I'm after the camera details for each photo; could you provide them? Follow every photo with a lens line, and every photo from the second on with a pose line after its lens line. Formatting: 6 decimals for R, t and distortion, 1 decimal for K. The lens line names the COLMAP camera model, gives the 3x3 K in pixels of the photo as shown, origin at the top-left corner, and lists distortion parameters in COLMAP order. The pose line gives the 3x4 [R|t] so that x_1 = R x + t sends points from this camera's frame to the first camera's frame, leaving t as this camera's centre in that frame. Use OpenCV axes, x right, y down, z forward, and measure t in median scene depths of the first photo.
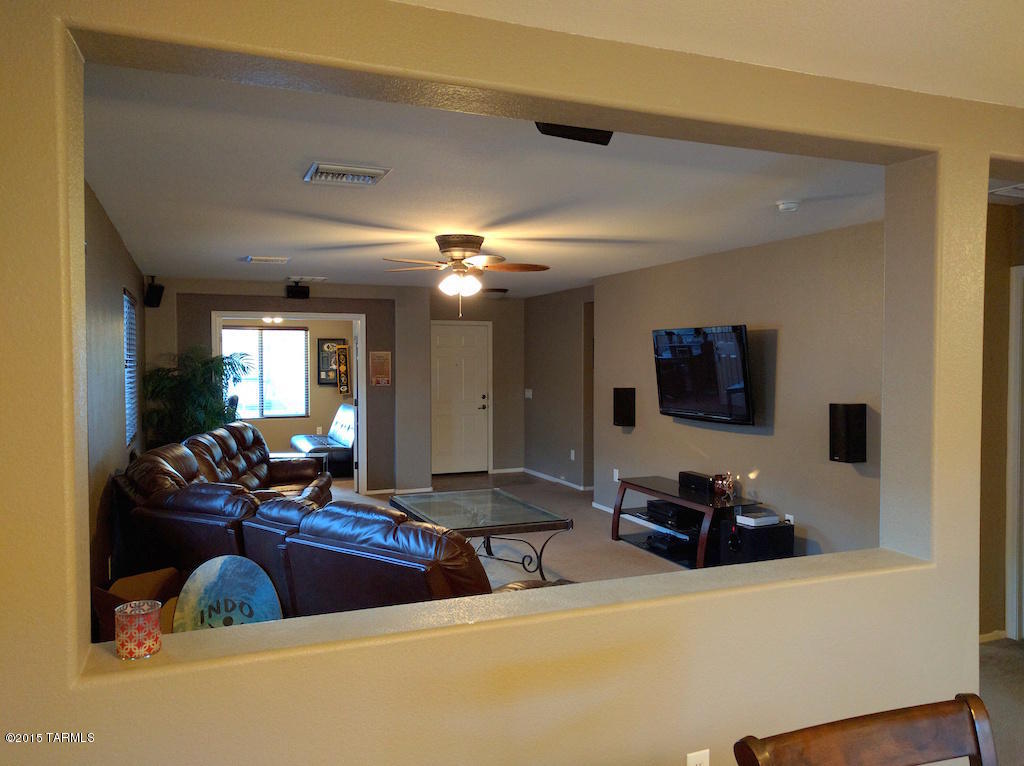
lens RADIAL K [[793.6, 0, 511.2], [0, 793.6, 380.6], [0, 0, 1]] dist [-0.015464, 0.013042]
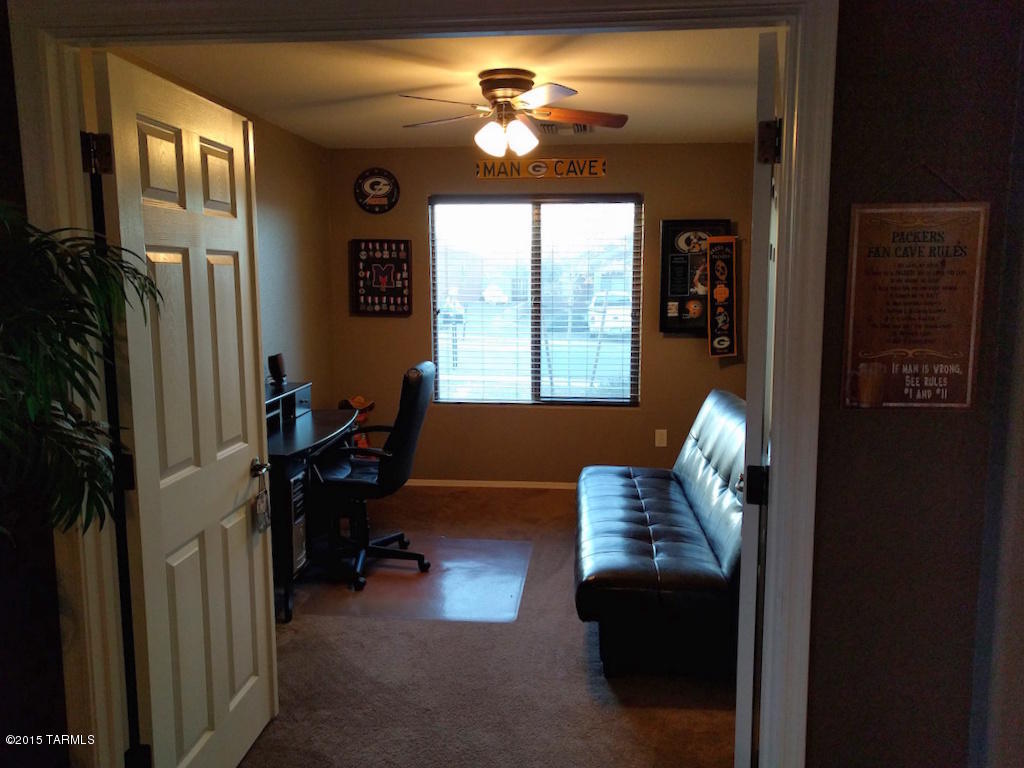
lens RADIAL K [[793.6, 0, 514.0], [0, 793.6, 381.8], [0, 0, 1]] dist [-0.015464, 0.013042]
pose [[0.890171, 0.060256, -0.451624, -0.120300], [-0.011457, 0.993863, 0.110020, -0.013720], [0.455482, -0.092762, 0.885399, 0.586157]]
